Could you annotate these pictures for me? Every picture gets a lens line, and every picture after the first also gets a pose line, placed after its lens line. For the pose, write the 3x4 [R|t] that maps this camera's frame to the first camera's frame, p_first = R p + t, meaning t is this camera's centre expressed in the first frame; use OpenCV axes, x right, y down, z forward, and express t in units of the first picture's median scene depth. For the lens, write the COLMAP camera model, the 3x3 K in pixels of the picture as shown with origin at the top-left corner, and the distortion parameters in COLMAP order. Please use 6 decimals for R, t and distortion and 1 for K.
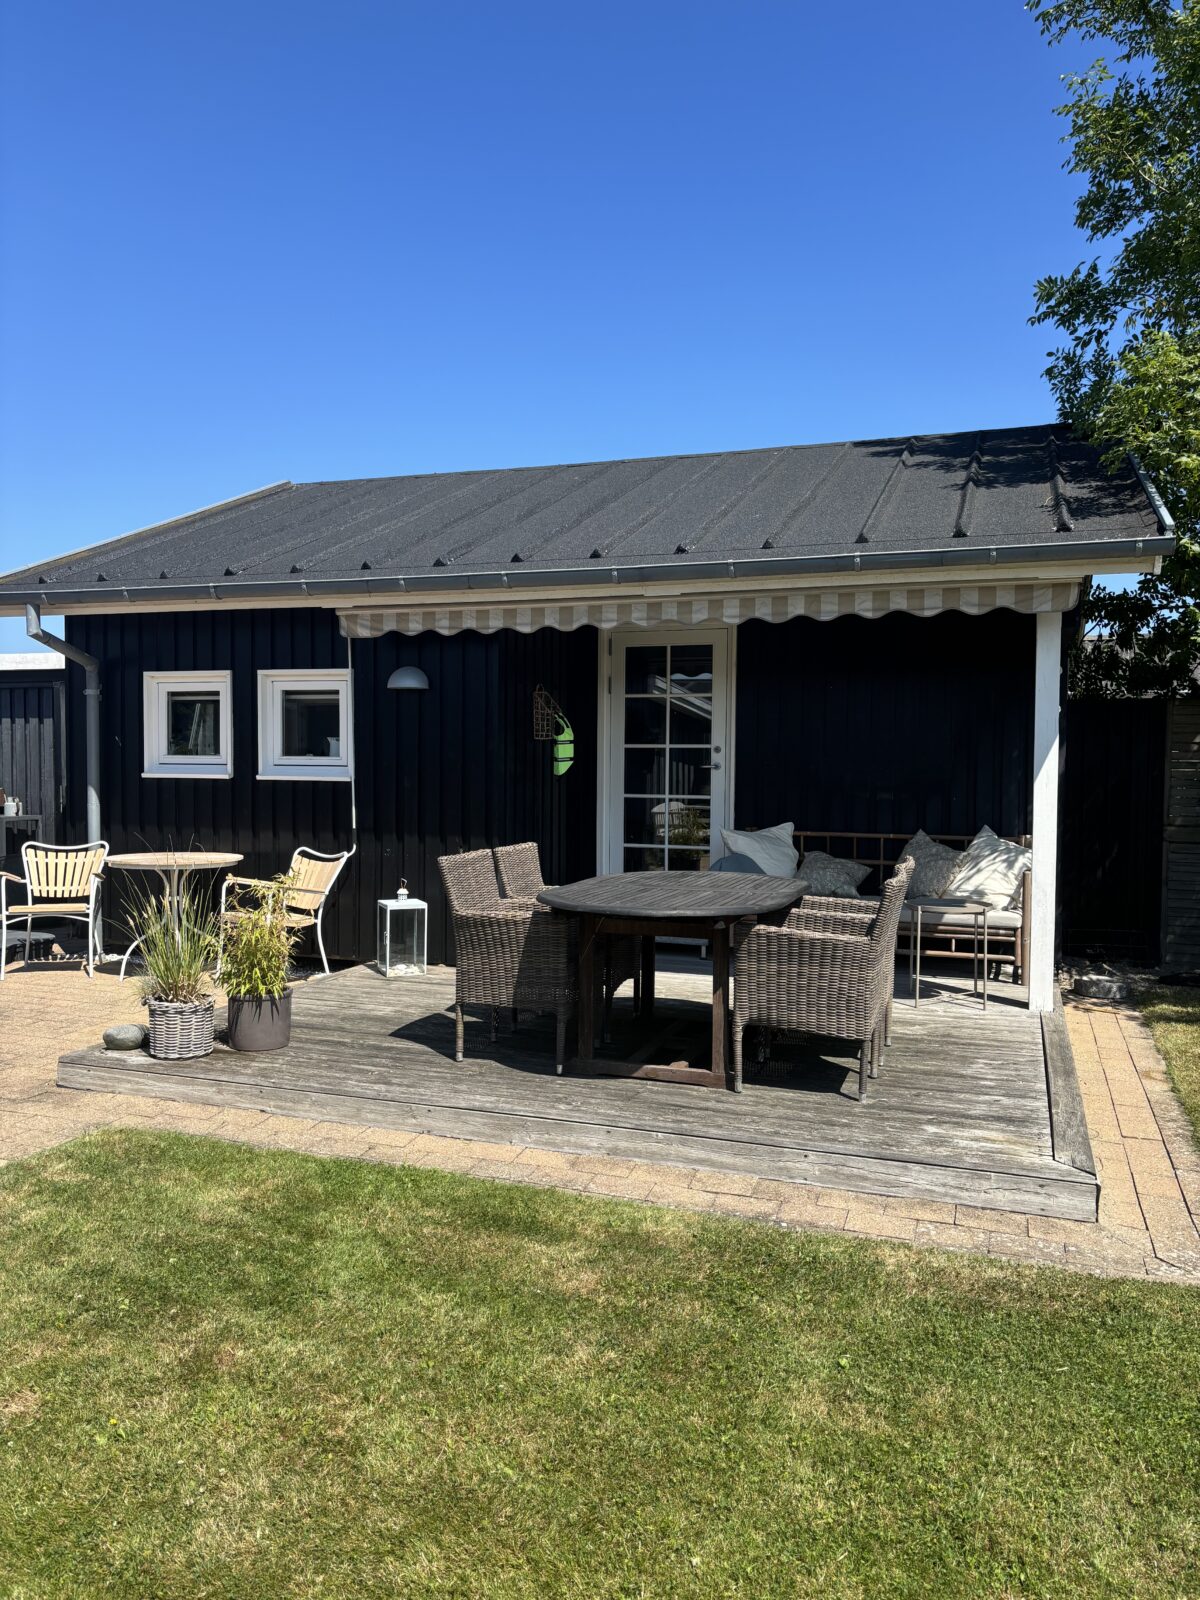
lens RADIAL K [[1211.2, 0, 602.0], [0, 1211.2, 800.8], [0, 0, 1]] dist [0.001042, -0.003543]
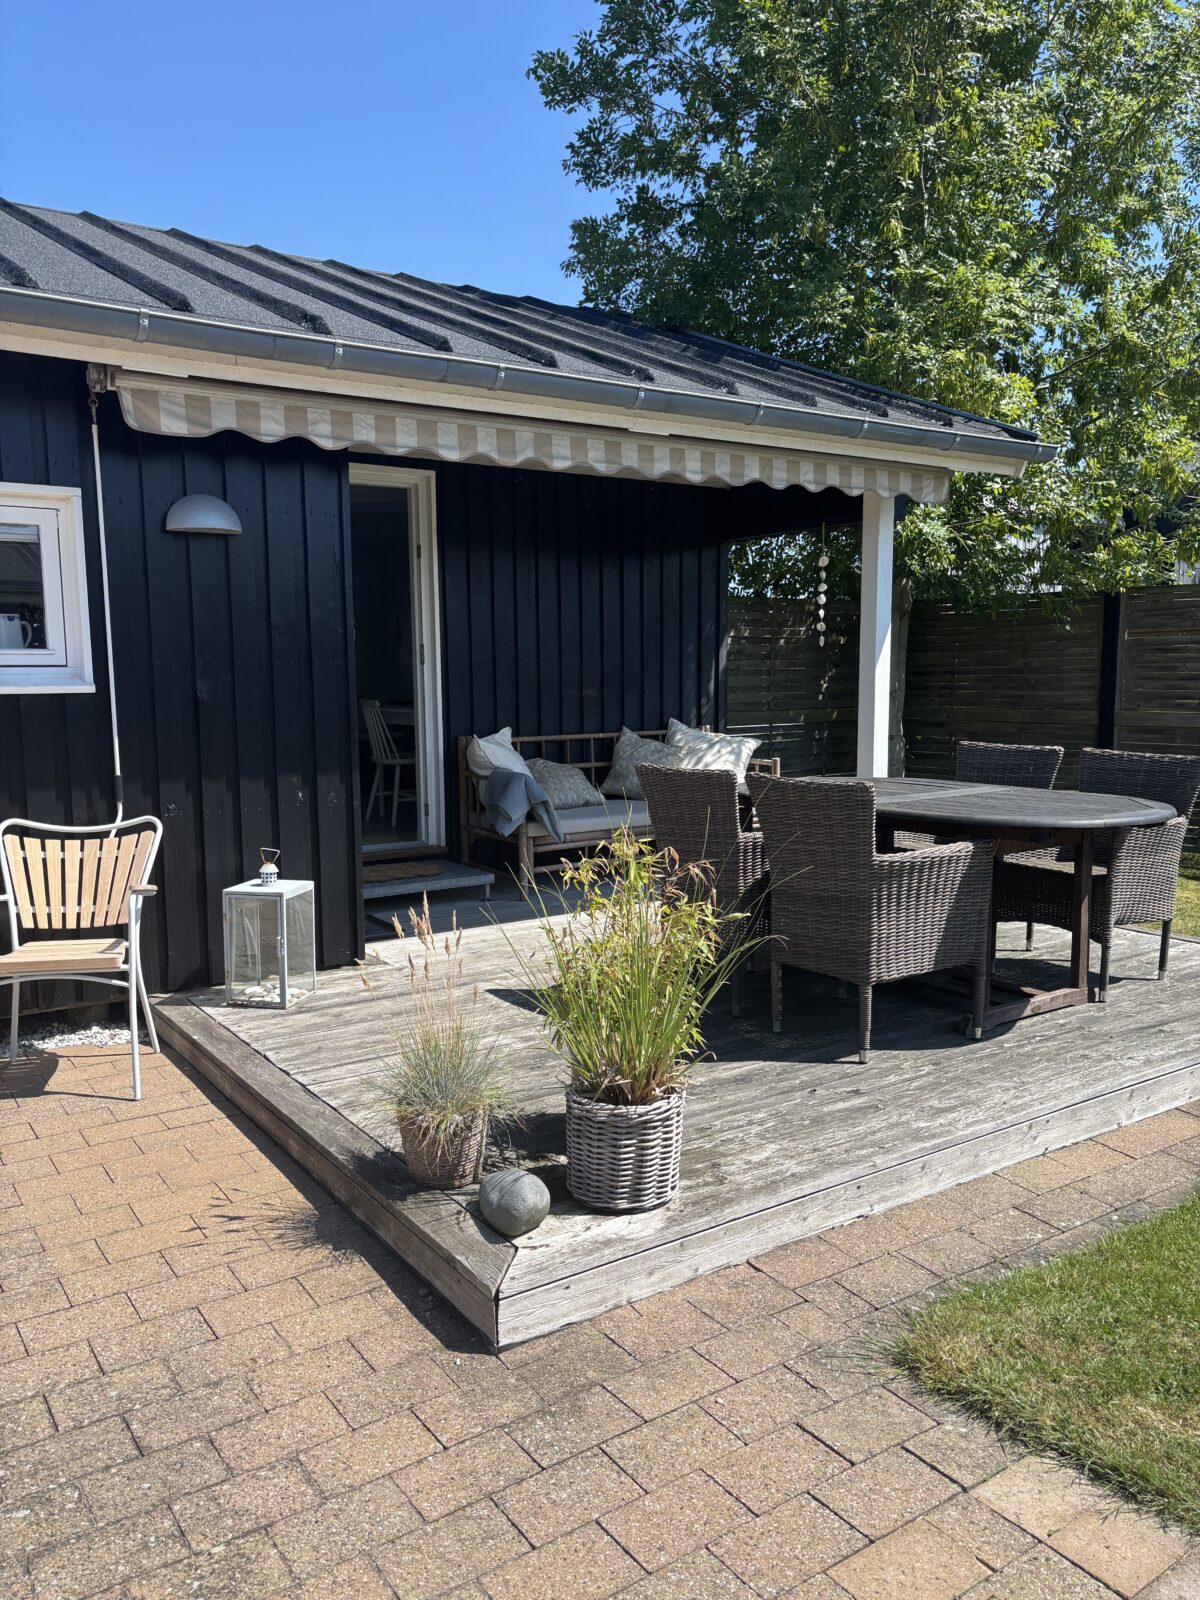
lens RADIAL K [[1211.2, 0, 602.2], [0, 1211.2, 804.6], [0, 0, 1]] dist [0.001042, -0.003543]
pose [[0.599751, -0.103409, 0.793477, -0.595437], [0.040430, 0.994264, 0.099017, -0.011295], [-0.799165, -0.027305, 0.600491, 0.540296]]
